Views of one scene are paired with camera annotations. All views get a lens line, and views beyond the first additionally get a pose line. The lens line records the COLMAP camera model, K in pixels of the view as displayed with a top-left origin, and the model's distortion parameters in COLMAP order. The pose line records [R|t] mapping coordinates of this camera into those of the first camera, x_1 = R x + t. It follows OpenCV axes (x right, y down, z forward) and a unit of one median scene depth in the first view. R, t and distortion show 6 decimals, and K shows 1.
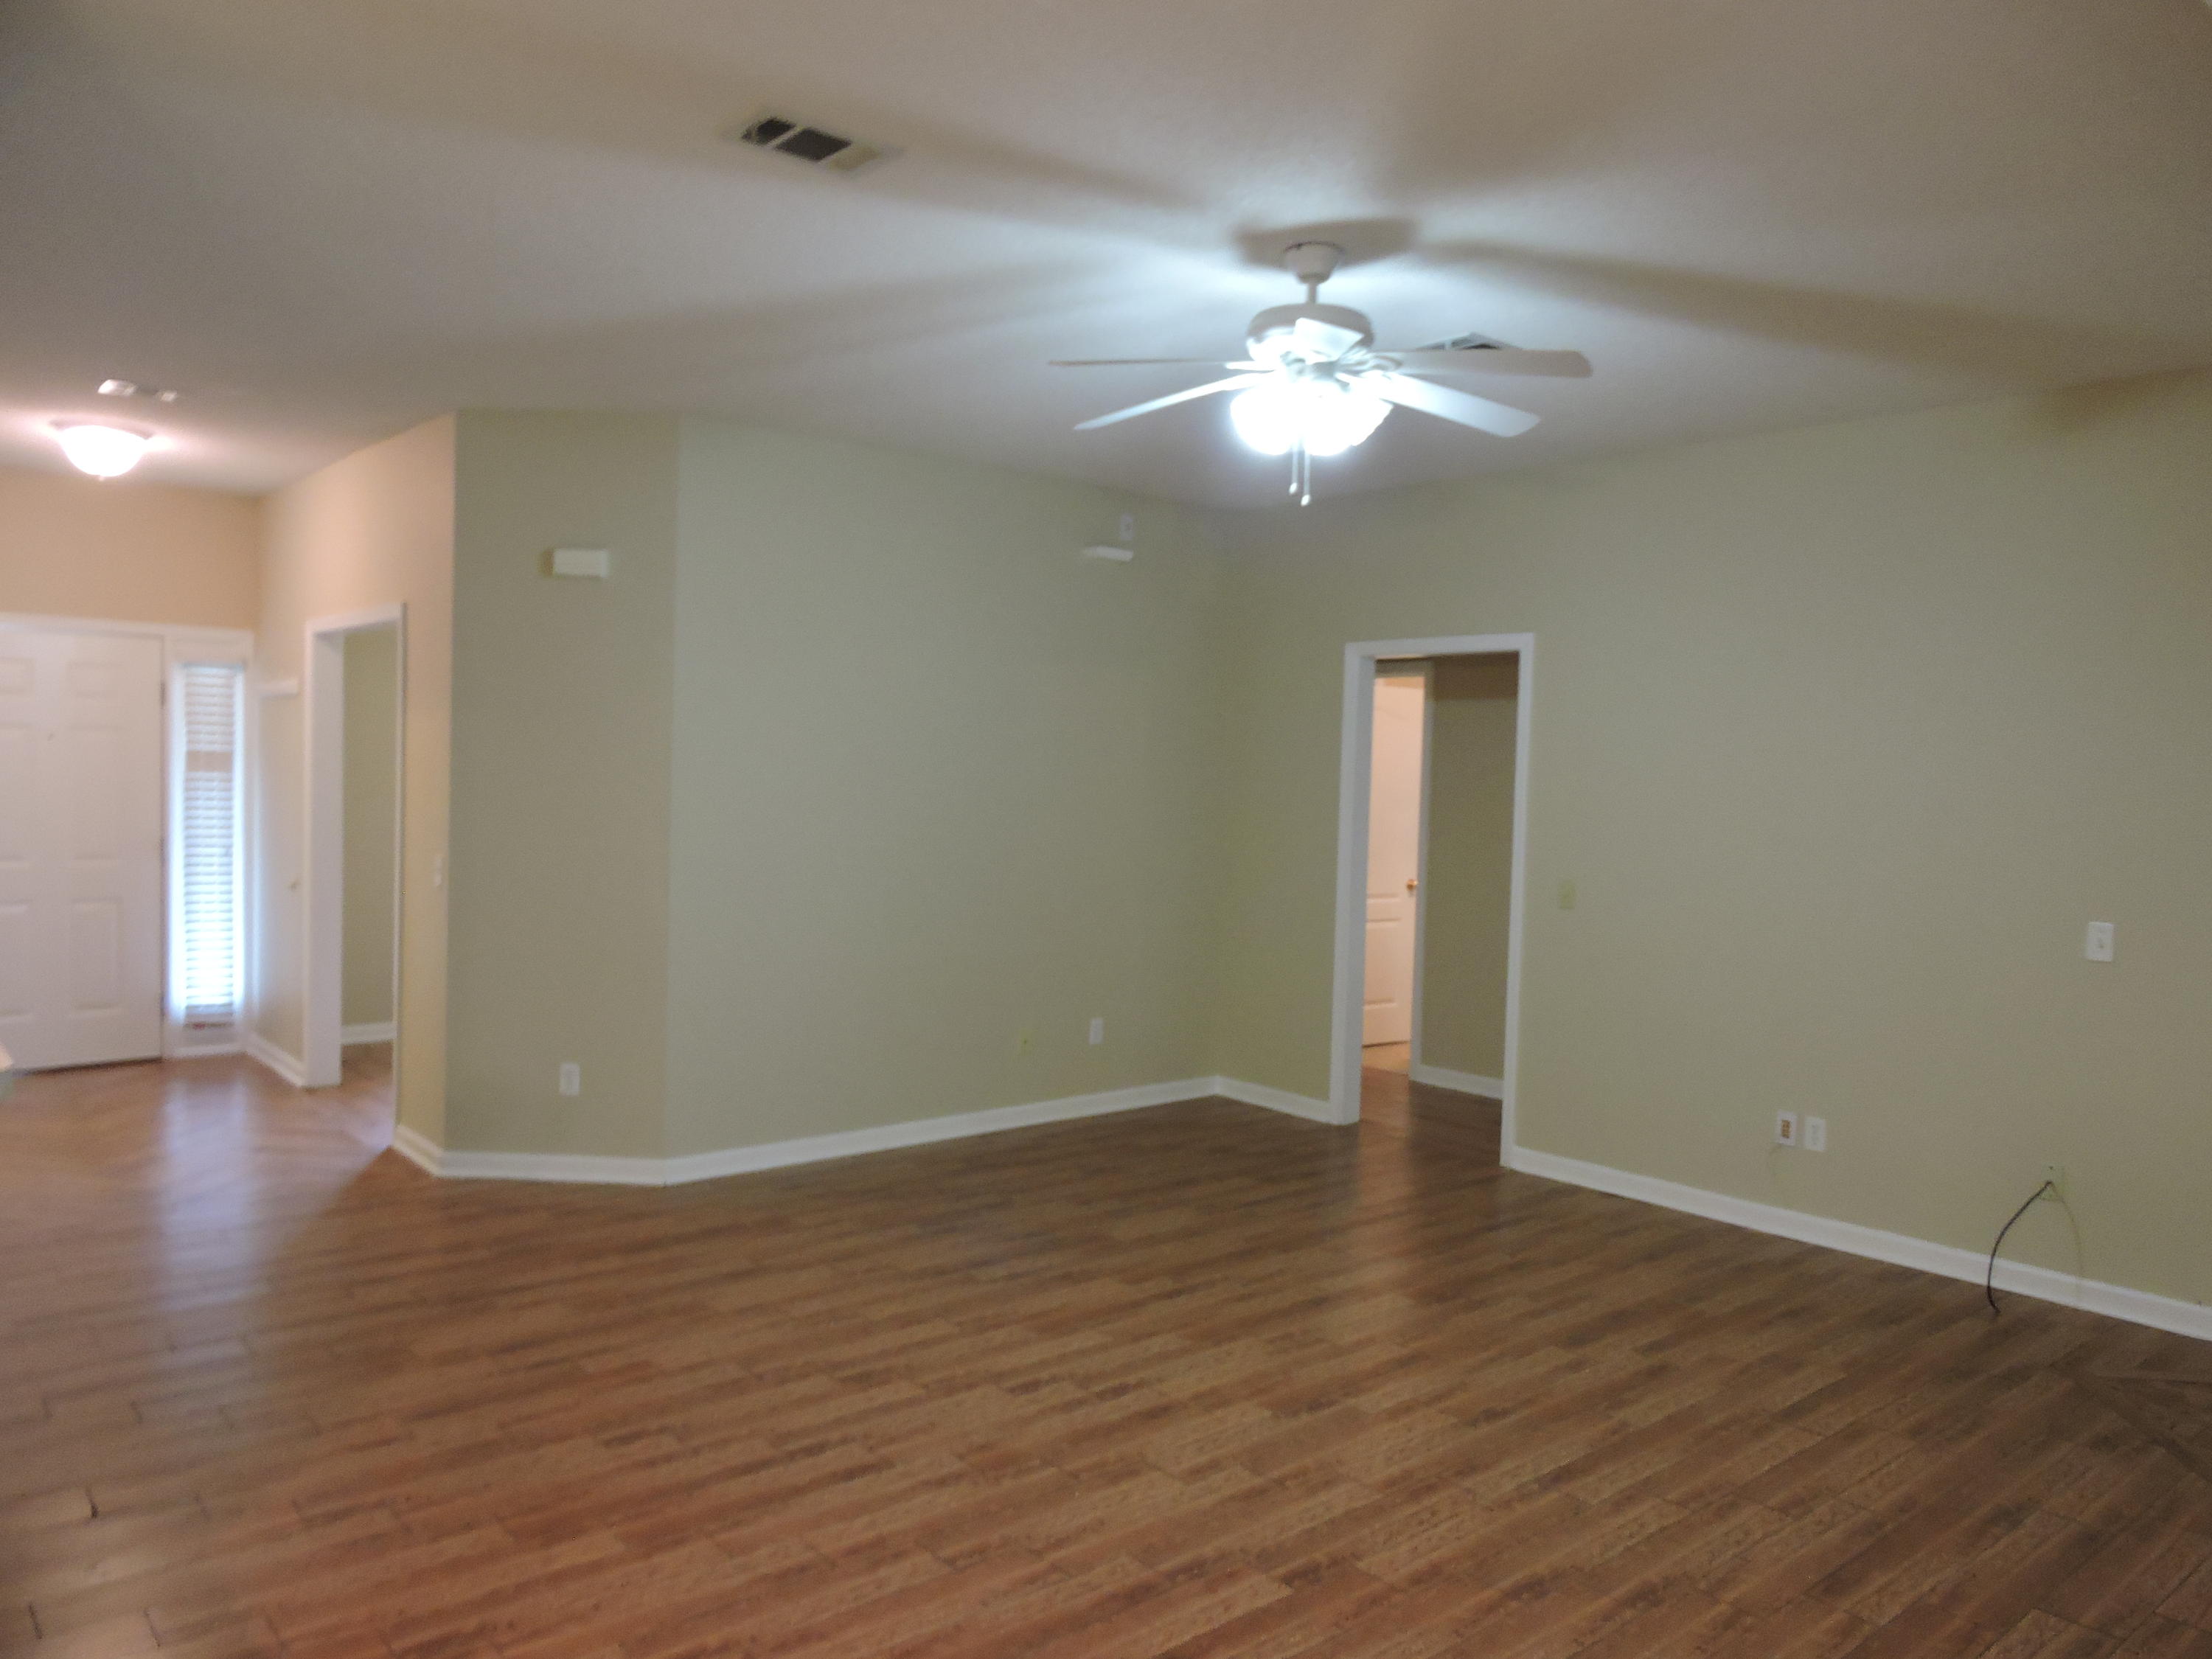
lens RADIAL K [[1582.7, 0, 1112.1], [0, 1582.7, 830.3], [0, 0, 1]] dist [0.006386, -0.009932]
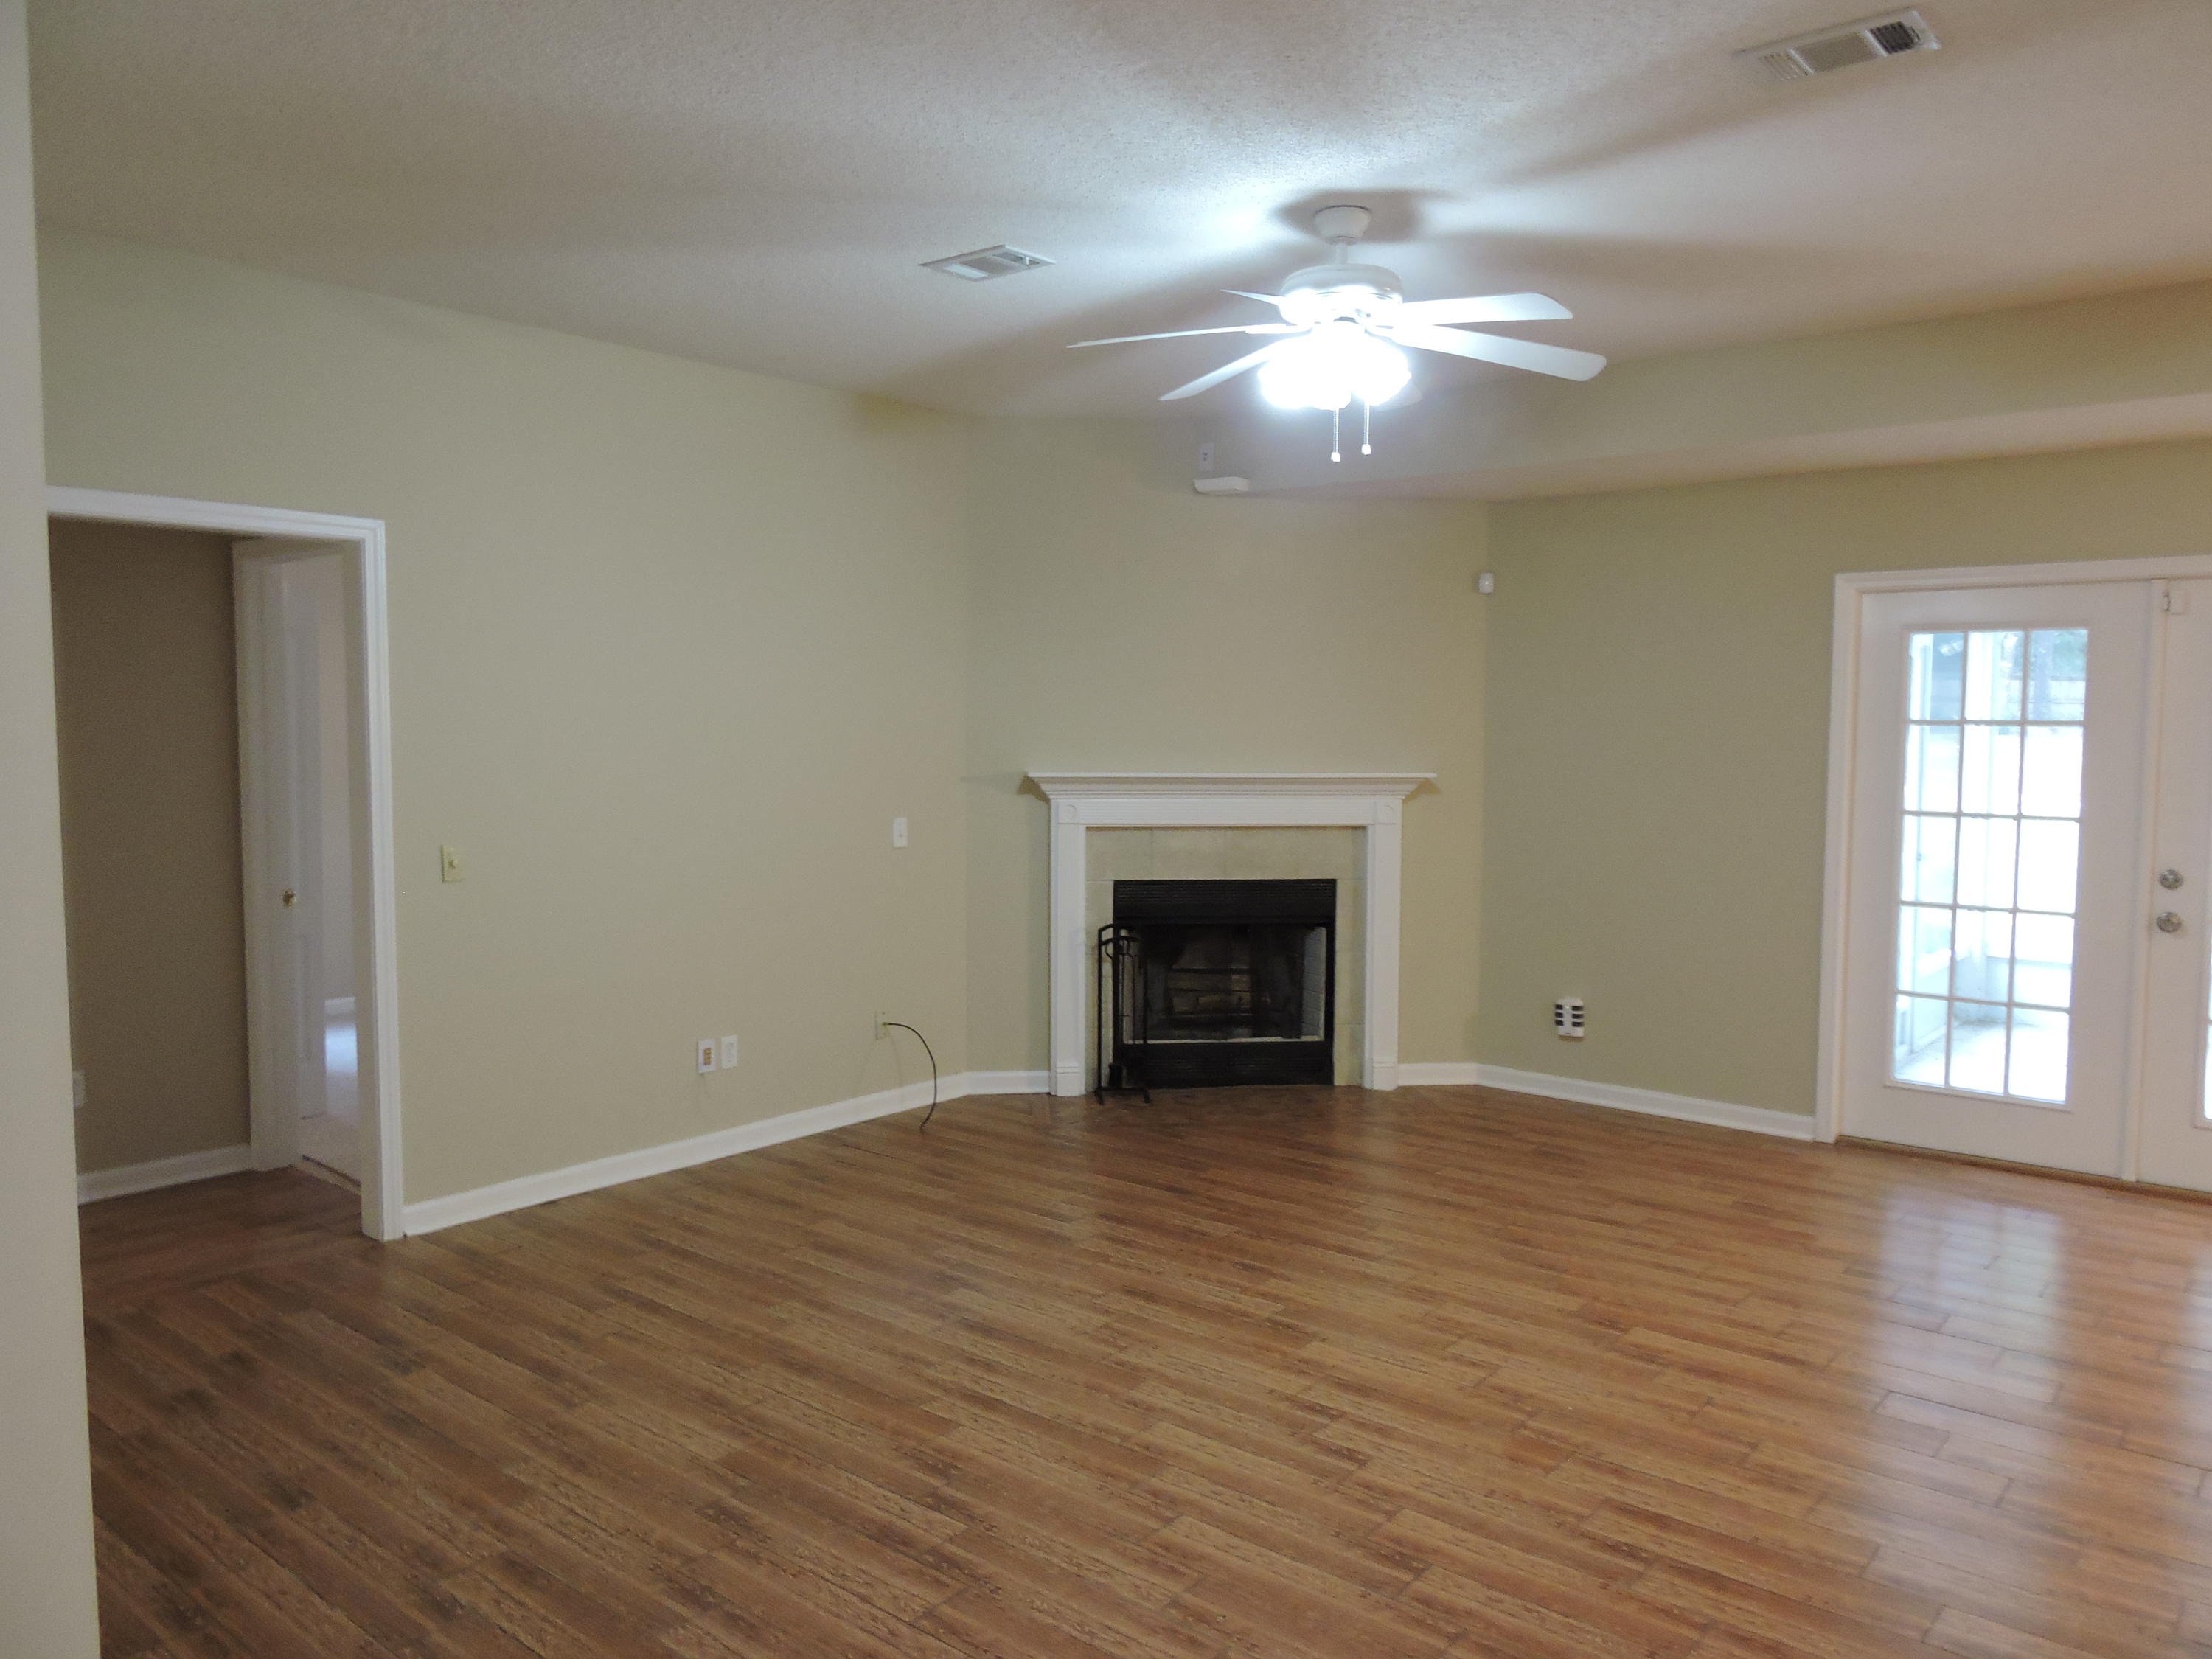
lens RADIAL K [[1582.7, 0, 1112.1], [0, 1582.7, 830.3], [0, 0, 1]] dist [0.006386, -0.009932]
pose [[-0.170516, -0.094836, 0.980781, -0.793336], [0.028238, 0.994479, 0.101070, -0.067876], [-0.984950, 0.044929, -0.166896, 1.187854]]
